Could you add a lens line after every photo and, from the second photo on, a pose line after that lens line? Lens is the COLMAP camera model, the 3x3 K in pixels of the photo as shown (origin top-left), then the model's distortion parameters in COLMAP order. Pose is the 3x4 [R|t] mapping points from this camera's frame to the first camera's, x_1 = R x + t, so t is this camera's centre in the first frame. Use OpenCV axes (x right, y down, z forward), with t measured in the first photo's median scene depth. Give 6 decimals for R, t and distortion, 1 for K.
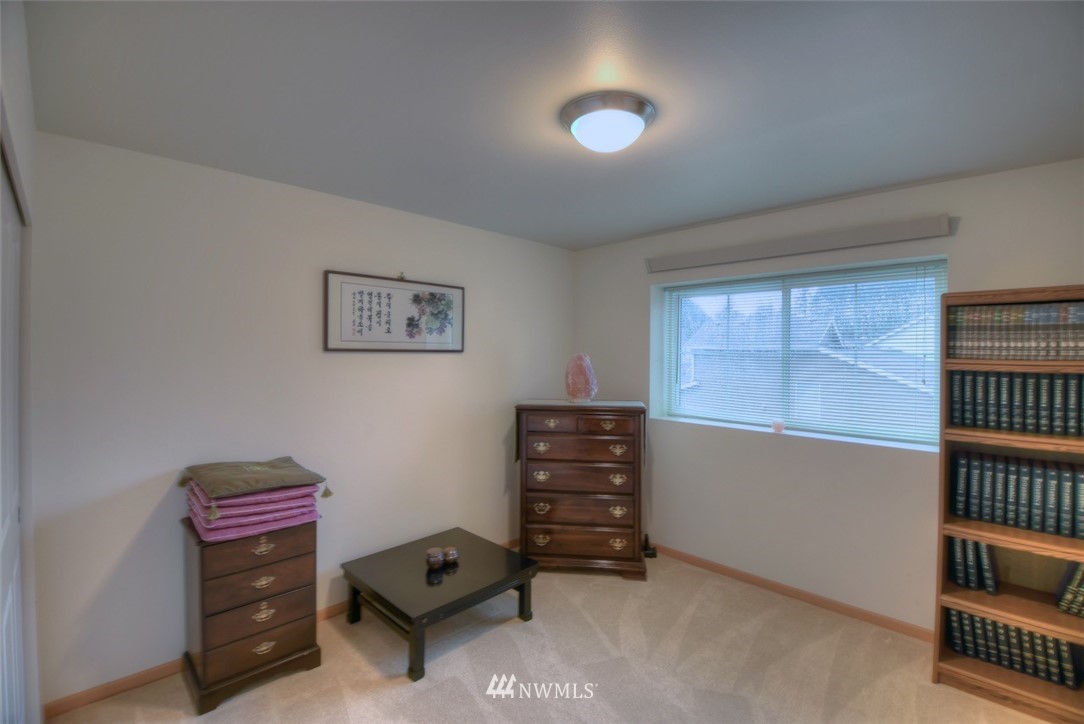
lens RADIAL K [[488.2, 0, 550.2], [0, 488.2, 360.2], [0, 0, 1]] dist [0.042595, -0.037351]
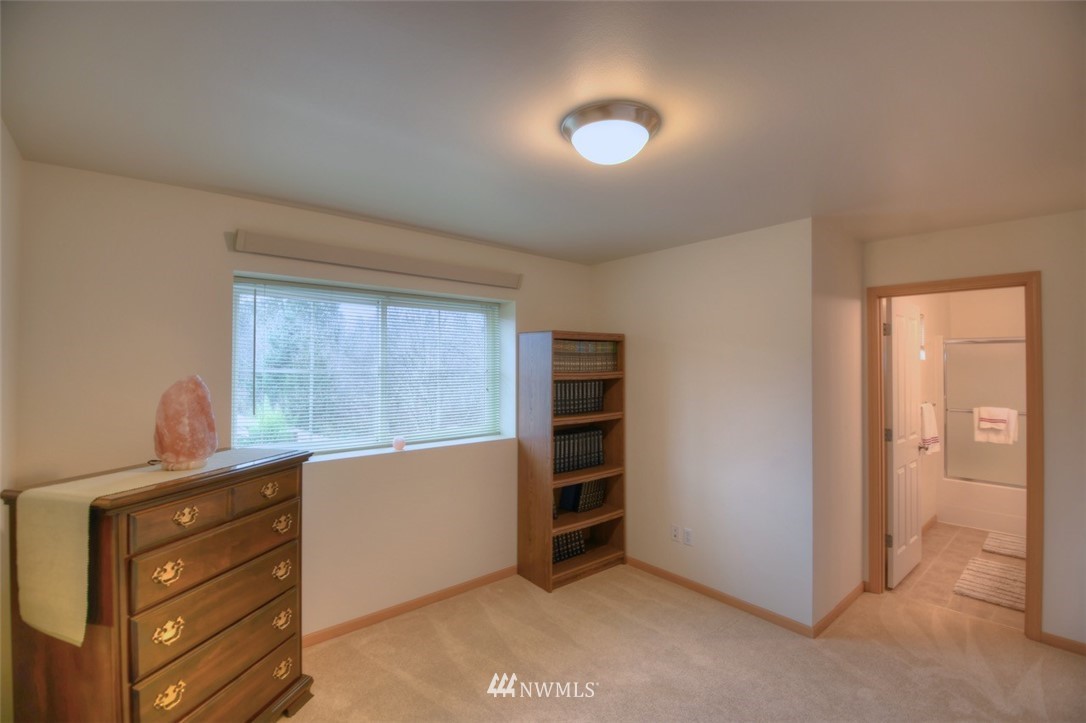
lens RADIAL K [[489.1, 0, 551.2], [0, 489.1, 359.7], [0, 0, 1]] dist [0.042595, -0.037351]
pose [[0.083636, 0.006291, 0.996477, -0.725936], [0.017521, 0.999816, -0.007783, -0.032677], [-0.996342, 0.018111, 0.083510, 0.887290]]
